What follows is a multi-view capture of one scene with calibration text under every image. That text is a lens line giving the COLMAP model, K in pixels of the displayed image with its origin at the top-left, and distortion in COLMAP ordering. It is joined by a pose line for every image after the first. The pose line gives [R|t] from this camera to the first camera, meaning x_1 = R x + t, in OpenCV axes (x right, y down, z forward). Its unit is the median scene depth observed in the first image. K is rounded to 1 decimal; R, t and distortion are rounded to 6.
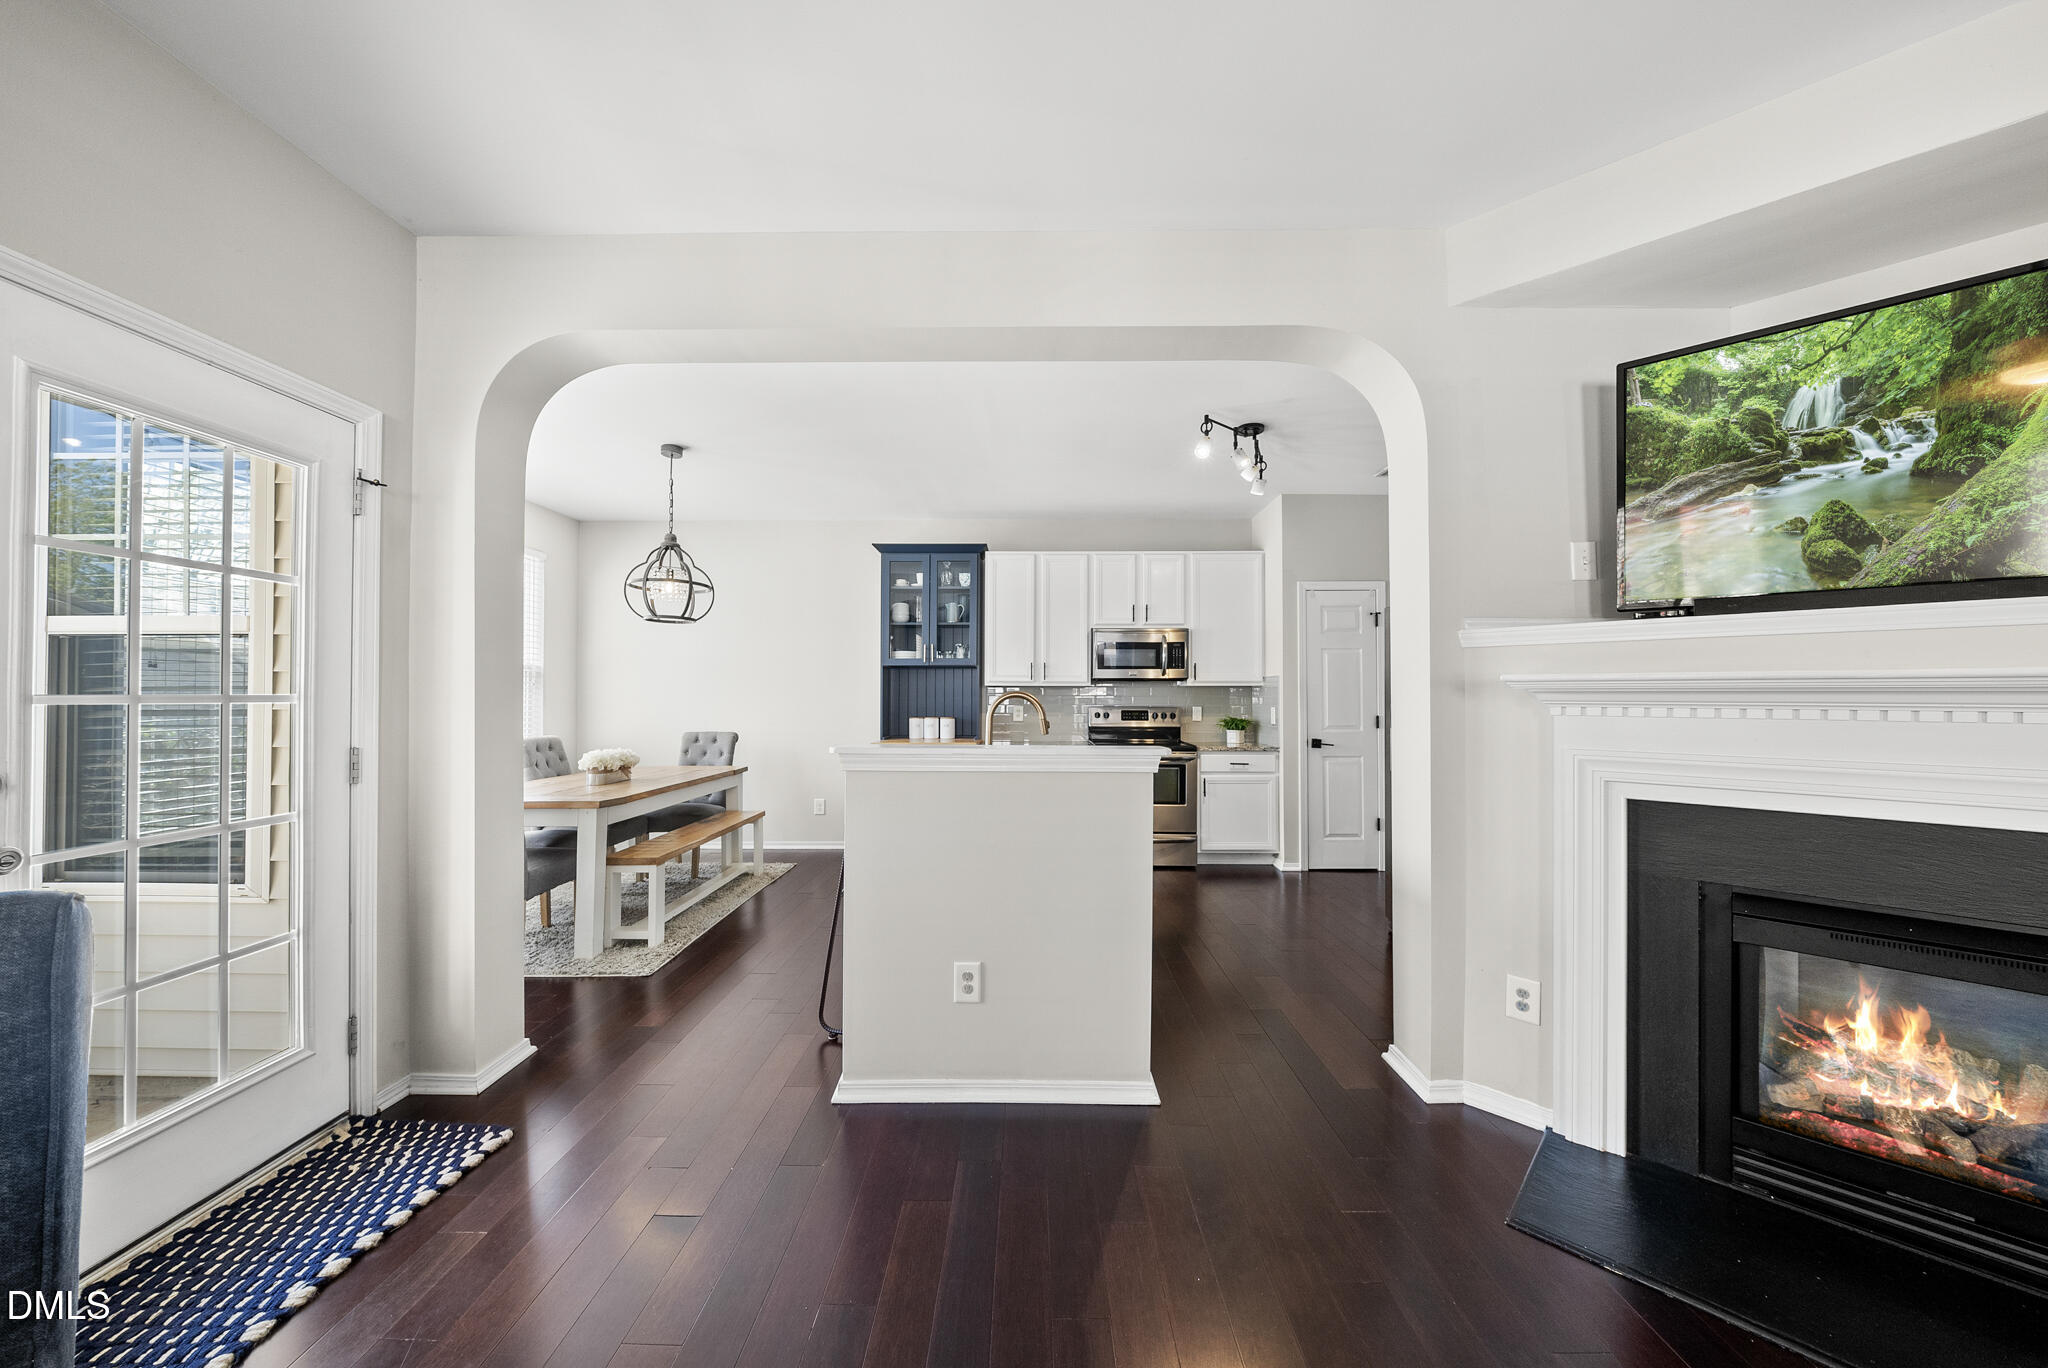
lens RADIAL K [[735.2, 0, 1015.3], [0, 735.2, 693.3], [0, 0, 1]] dist [-0.003014, 0.000020]
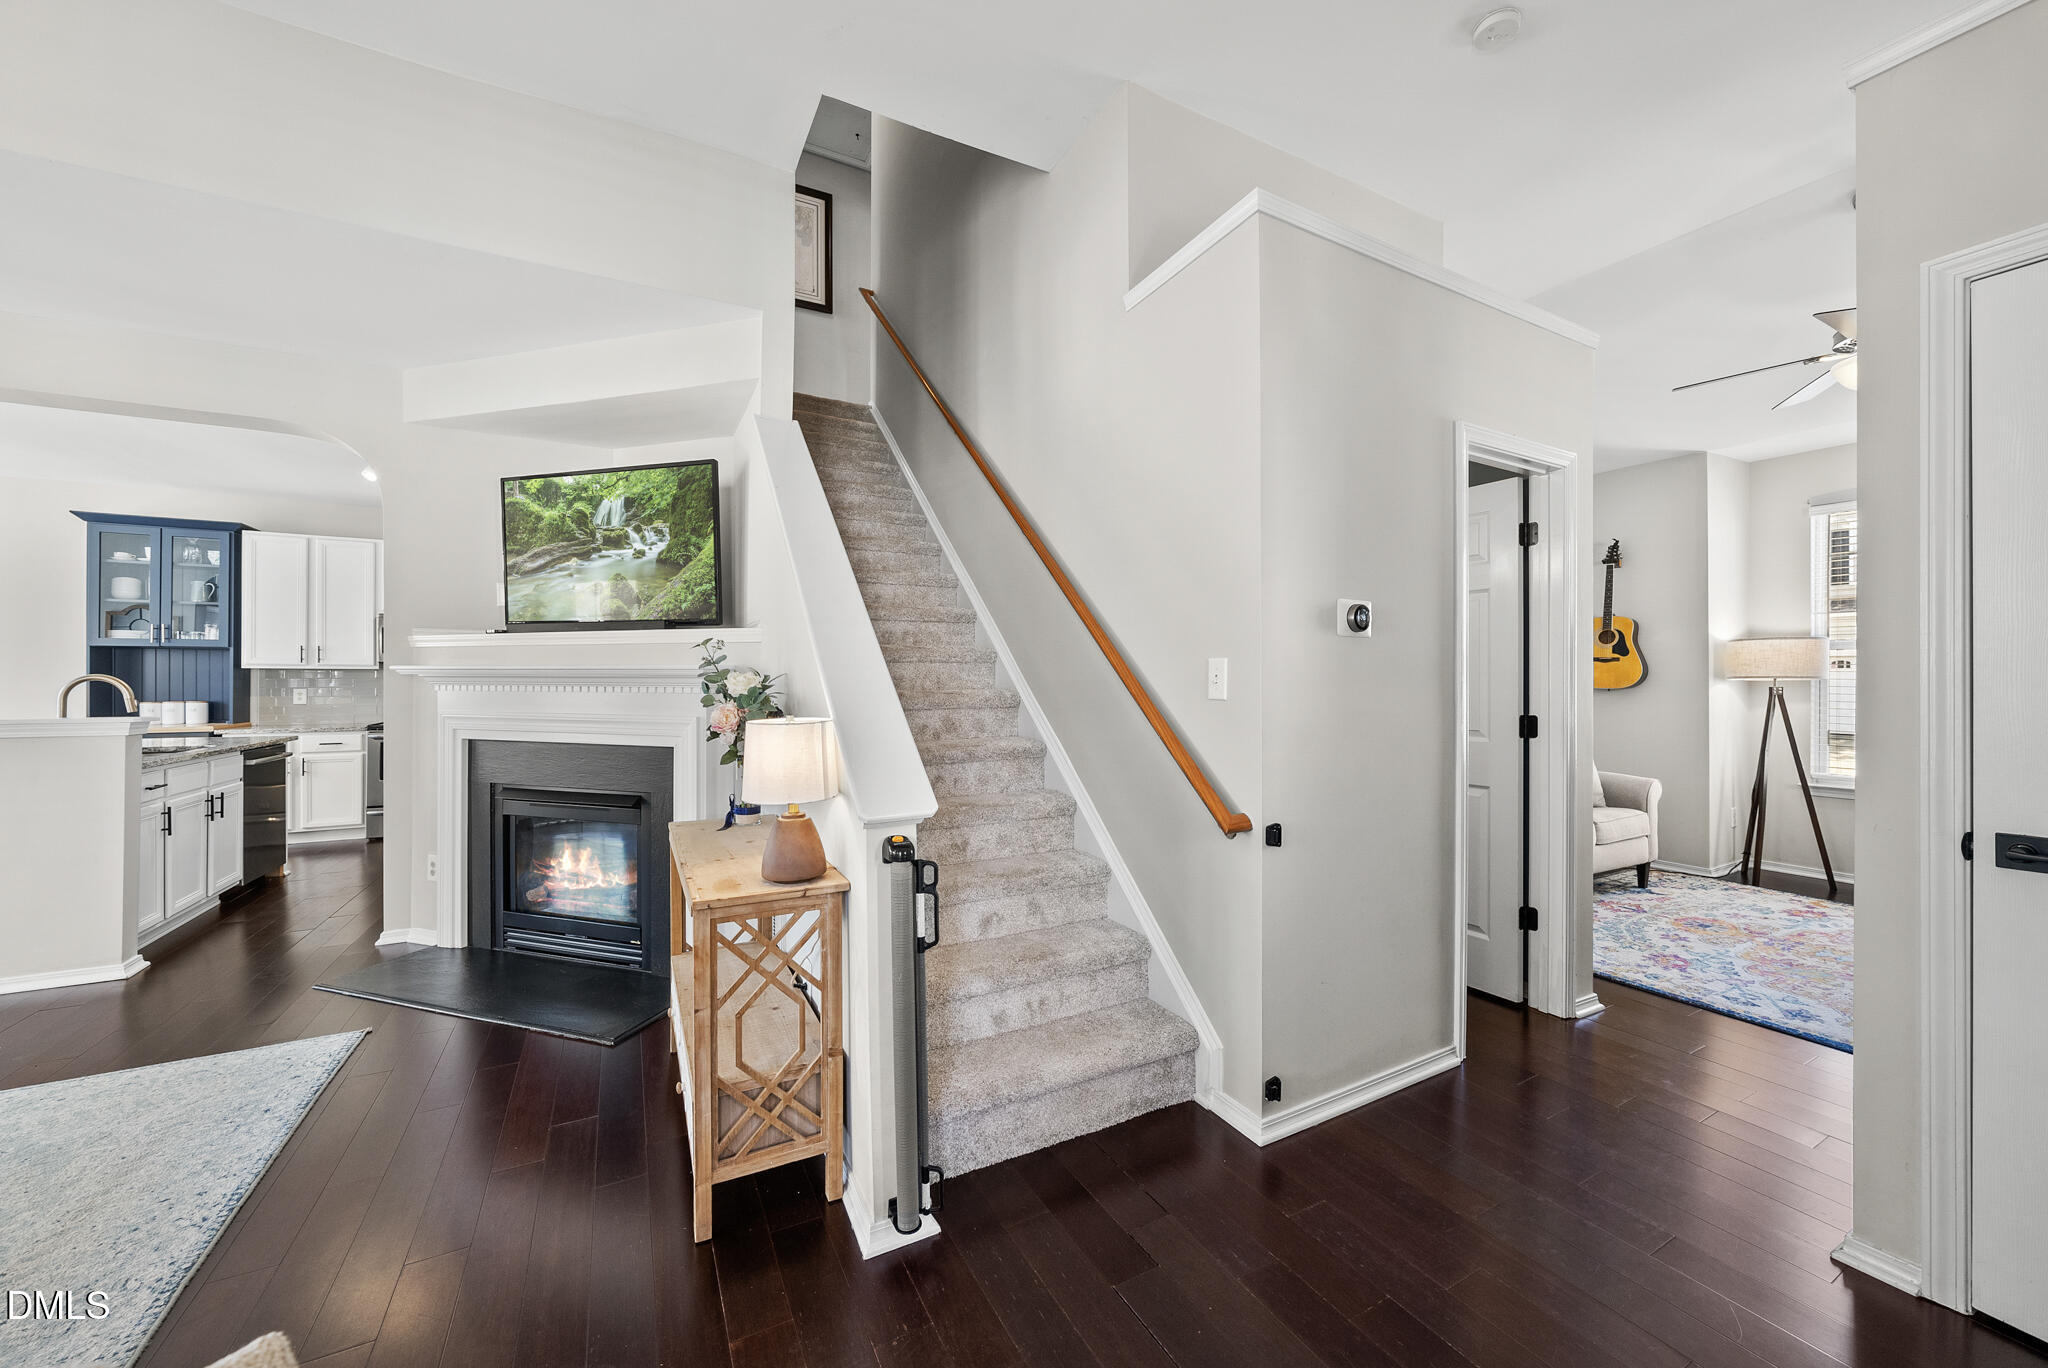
lens RADIAL K [[734.7, 0, 988.0], [0, 734.7, 676.4], [0, 0, 1]] dist [-0.006018, 0.000103]
pose [[0.897966, 0.005034, 0.440035, 0.993331], [-0.011539, 0.999860, 0.012111, -0.054278], [-0.439913, -0.015953, 0.897899, -0.716943]]
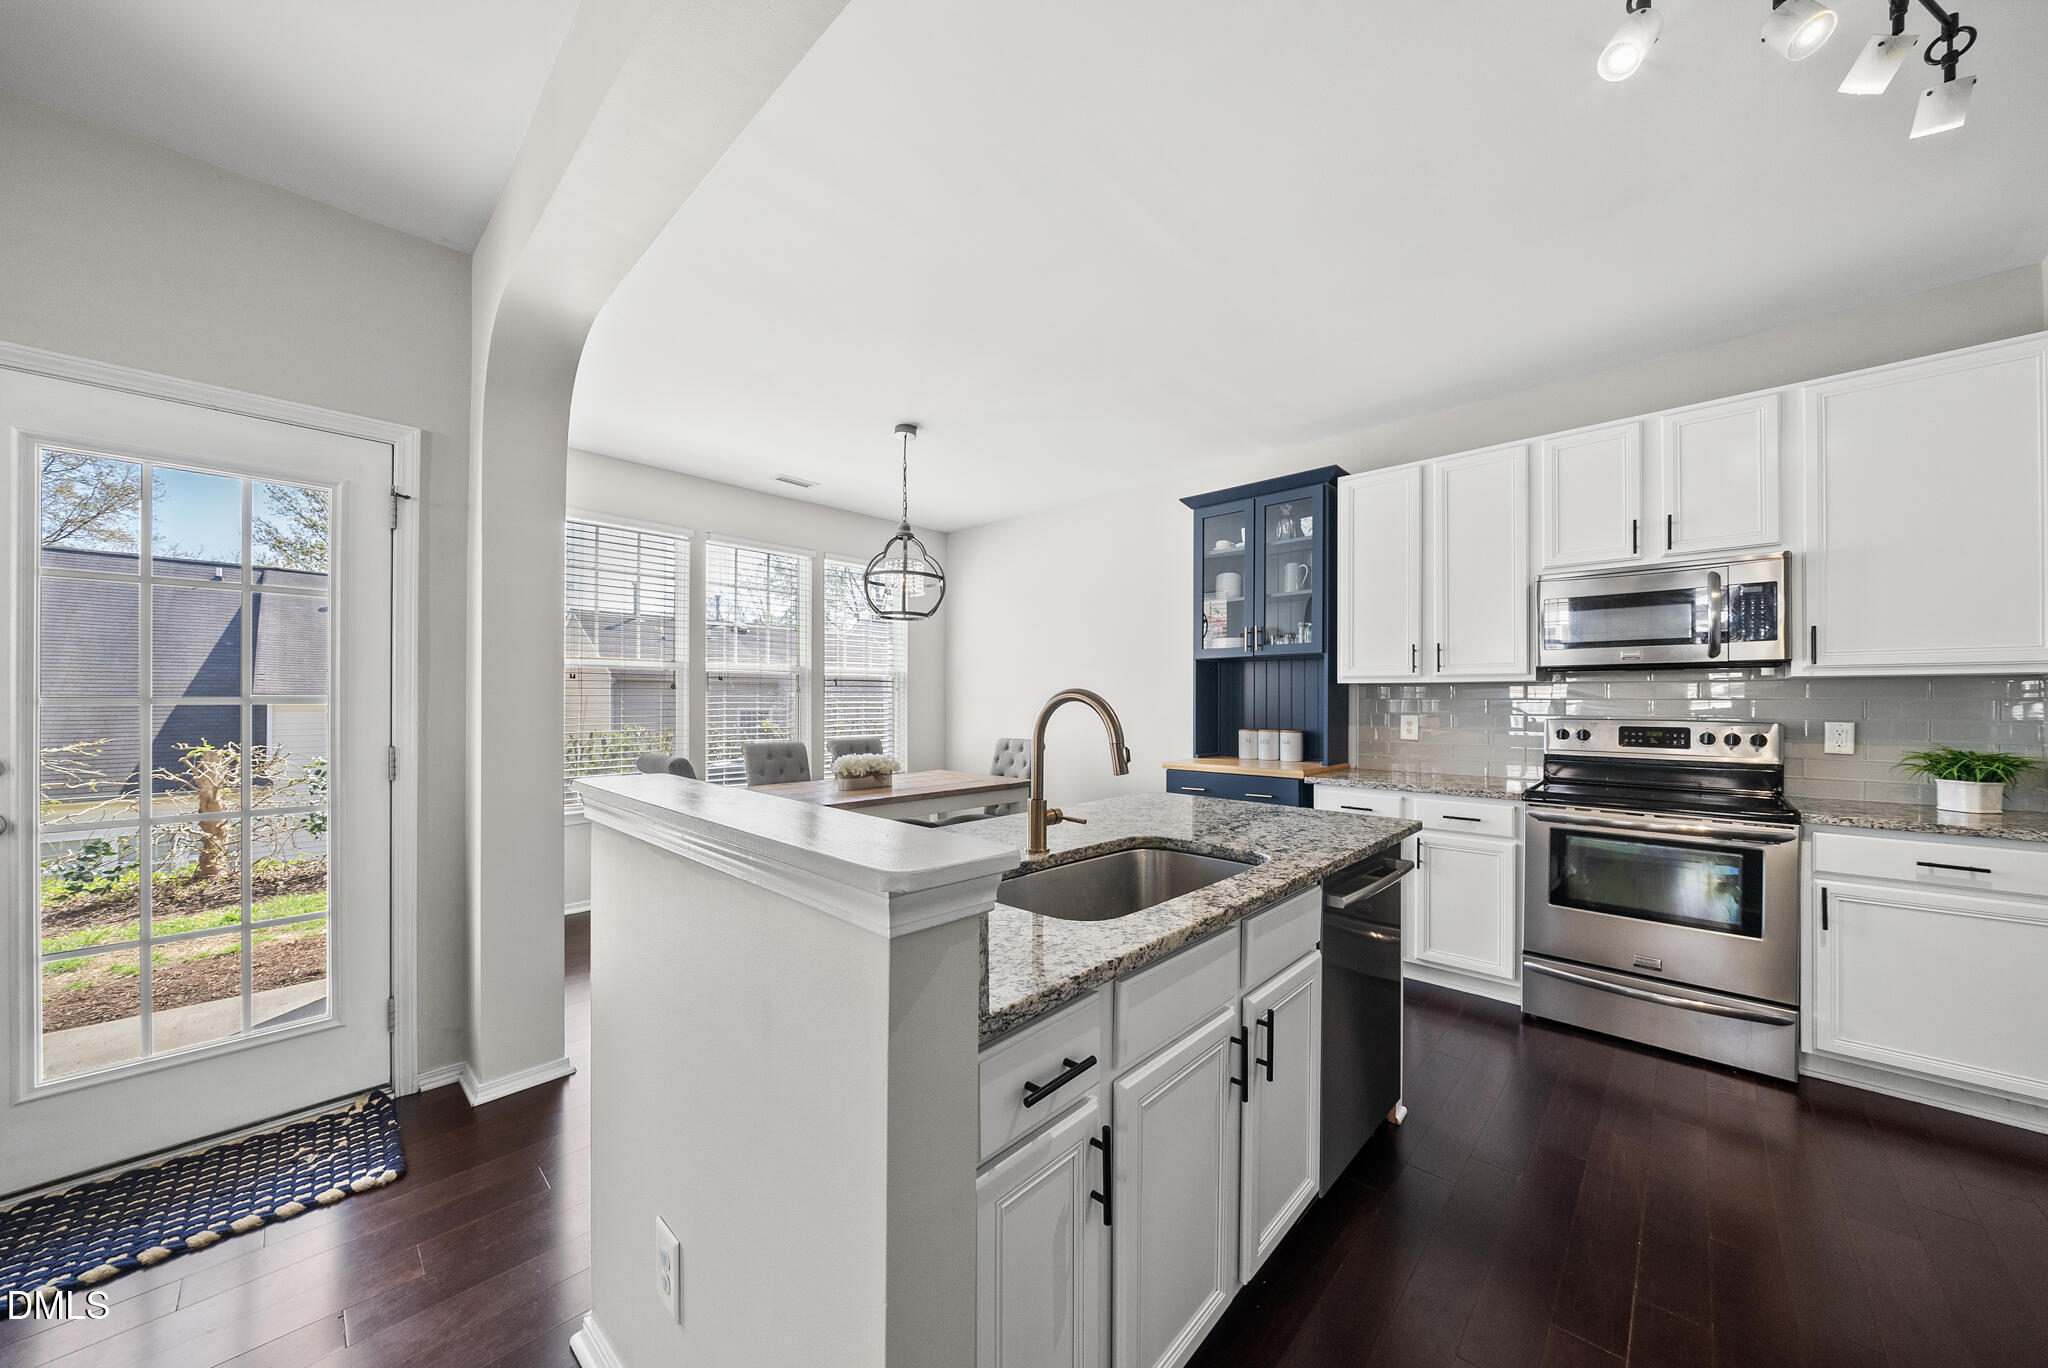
lens RADIAL K [[702.3, 0, 1036.6], [0, 702.3, 702.7], [0, 0, 1]] dist [-0.006770, 0.000473]
pose [[0.724861, 0.001440, -0.688894, 0.457195], [0.002655, 0.999985, 0.004885, 0.006138], [0.688890, -0.005370, 0.724846, 0.859836]]
